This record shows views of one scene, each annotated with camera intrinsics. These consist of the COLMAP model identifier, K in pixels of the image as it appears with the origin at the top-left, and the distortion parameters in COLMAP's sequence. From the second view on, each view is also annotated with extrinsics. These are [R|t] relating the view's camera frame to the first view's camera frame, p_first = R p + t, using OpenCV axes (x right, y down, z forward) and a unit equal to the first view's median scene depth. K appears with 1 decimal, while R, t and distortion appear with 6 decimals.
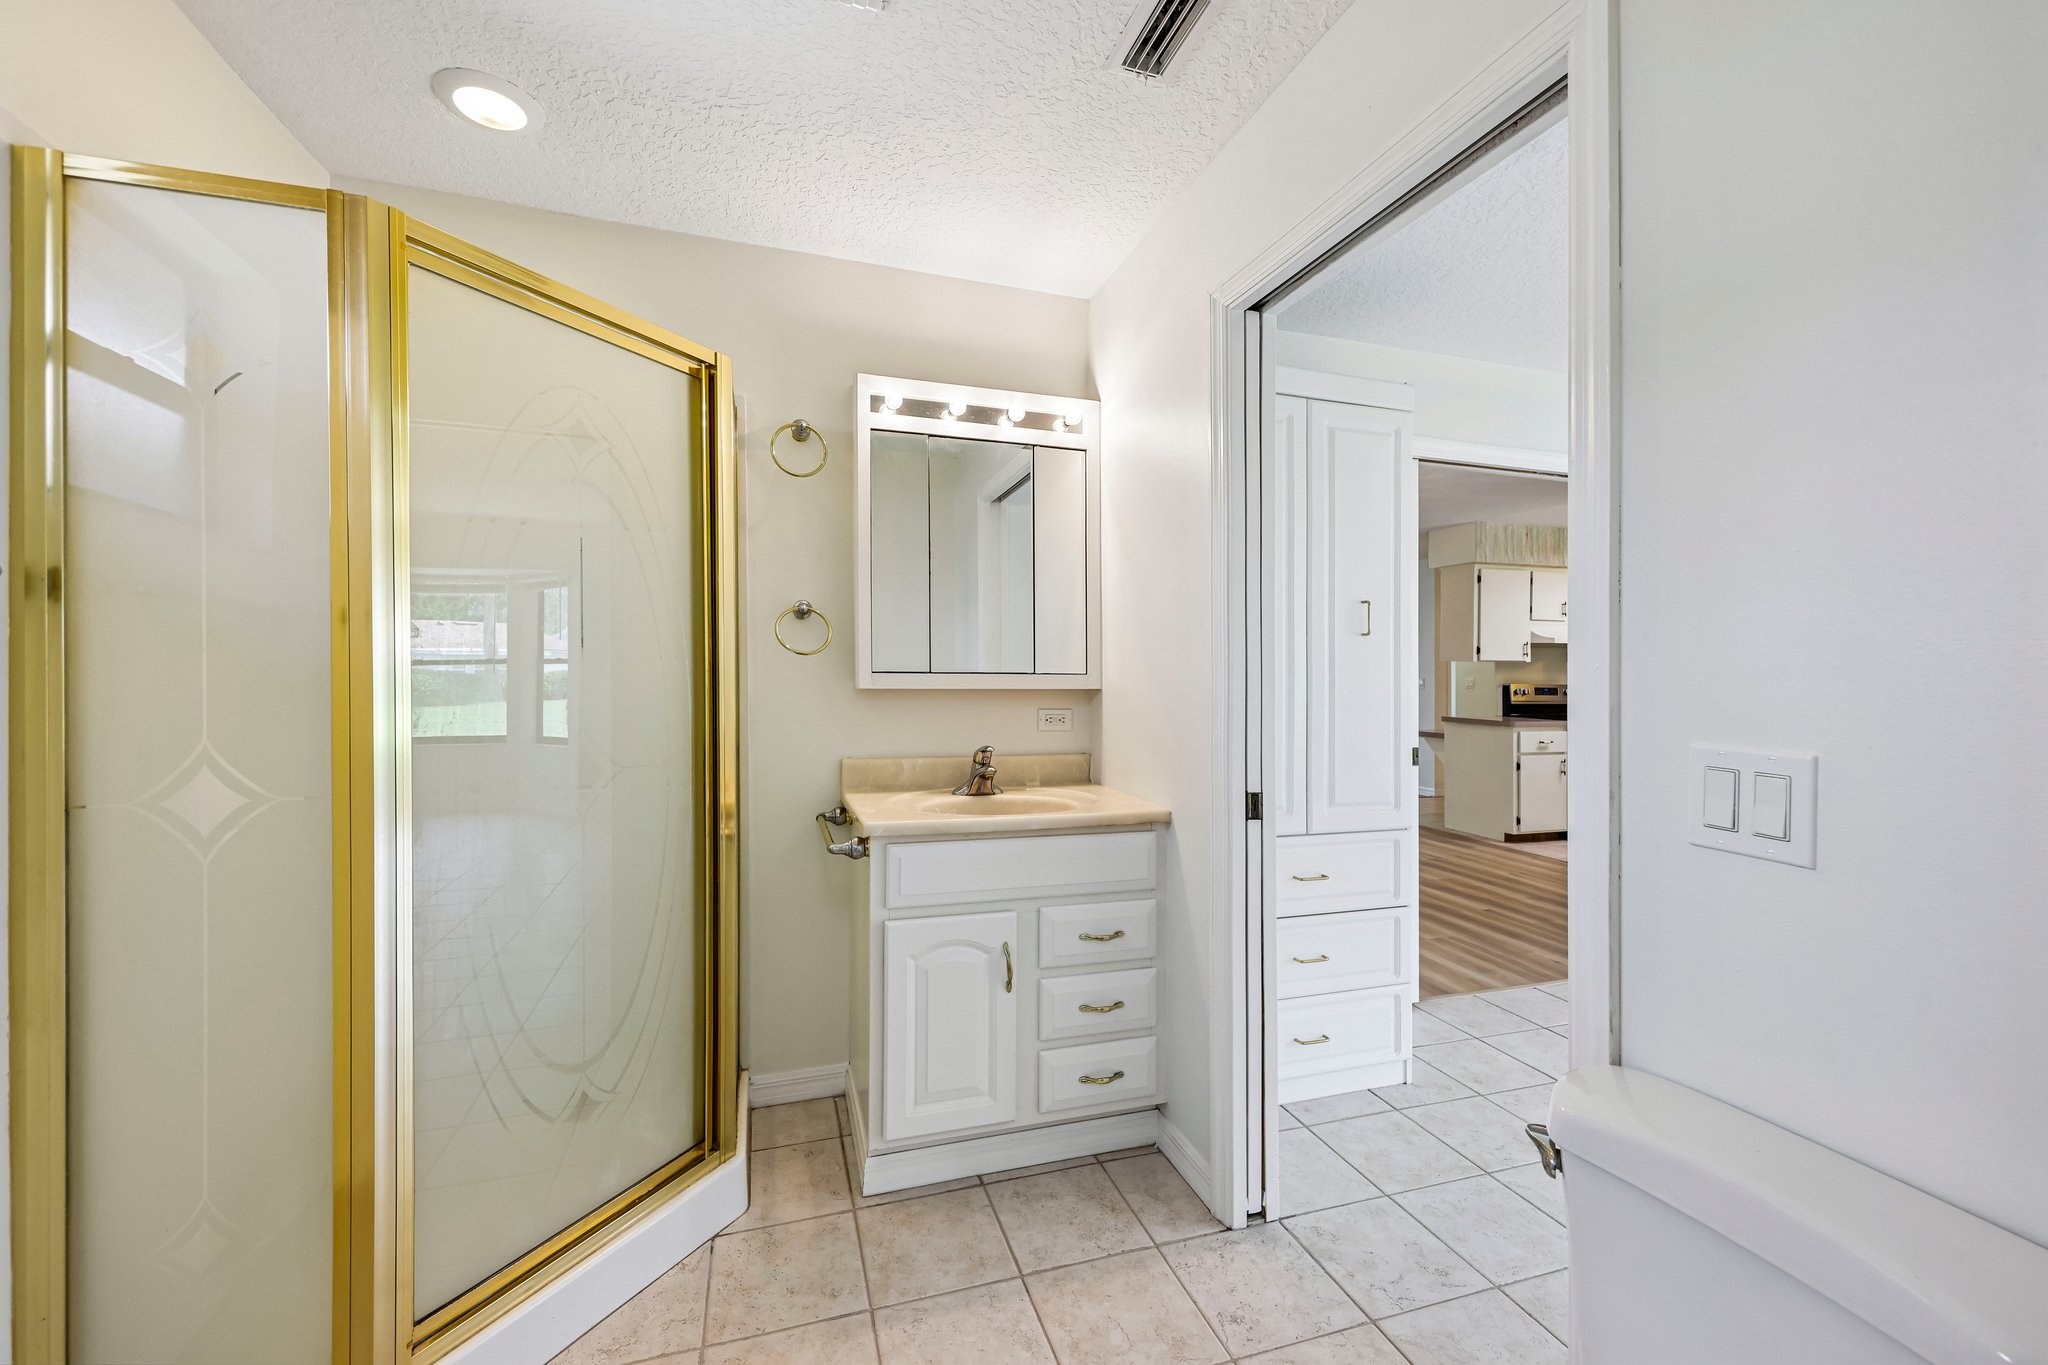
lens RADIAL K [[787.1, 0, 1015.7], [0, 787.1, 668.0], [0, 0, 1]] dist [0.004038, -0.000698]
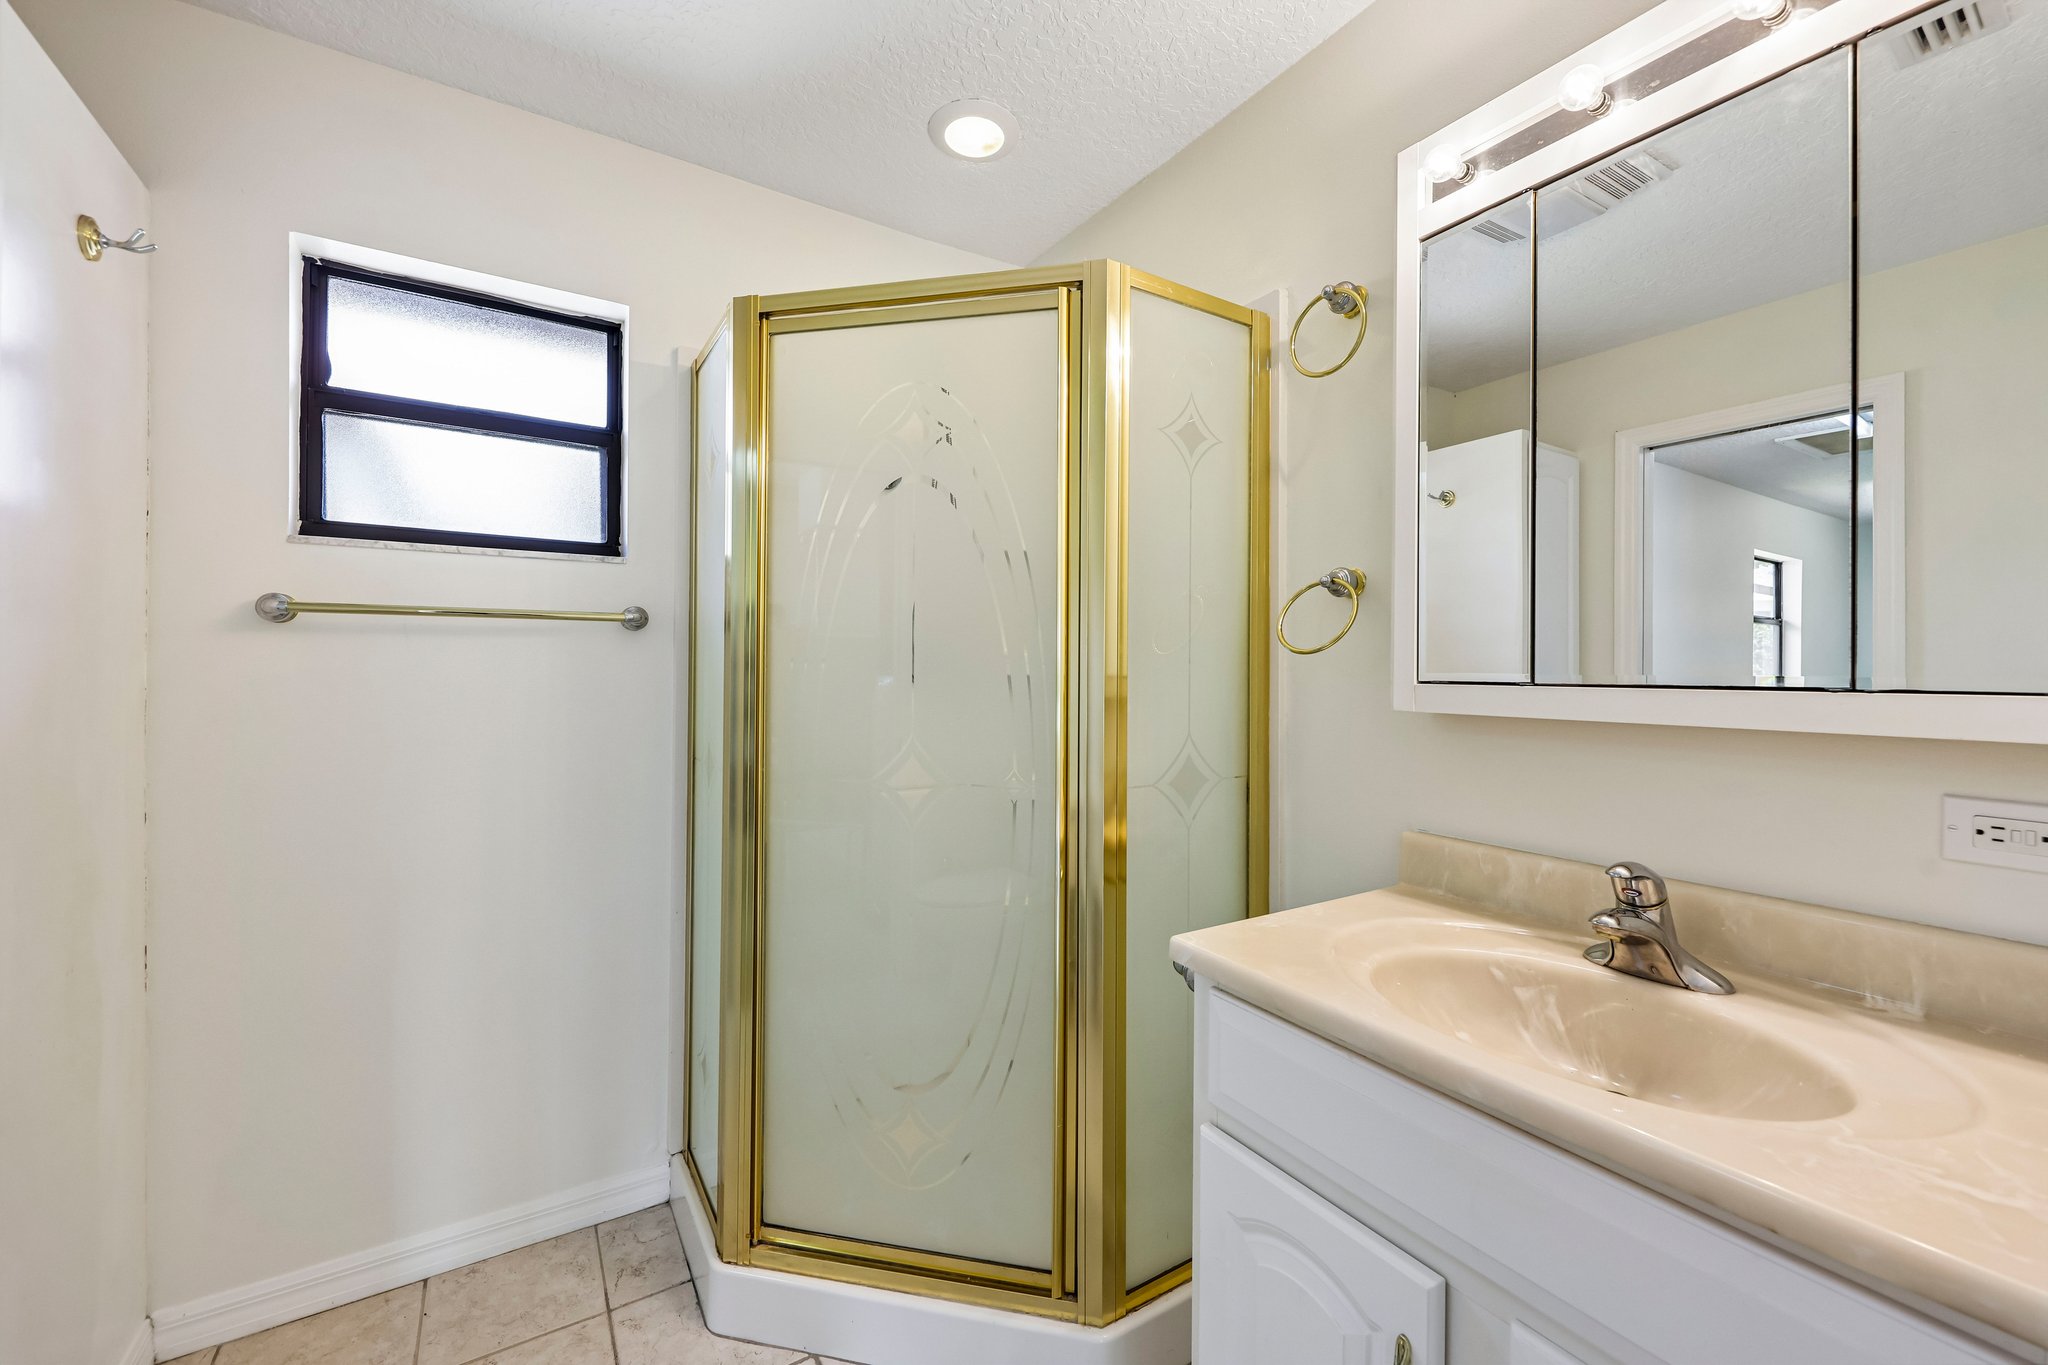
lens RADIAL K [[818.7, 0, 1023.2], [0, 818.7, 679.4], [0, 0, 1]] dist [0.001656, 0.000098]
pose [[0.268360, 0.004676, -0.963307, 0.283814], [-0.003071, 0.999987, 0.003998, 0.001443], [0.963314, 0.001885, 0.268371, 0.557461]]
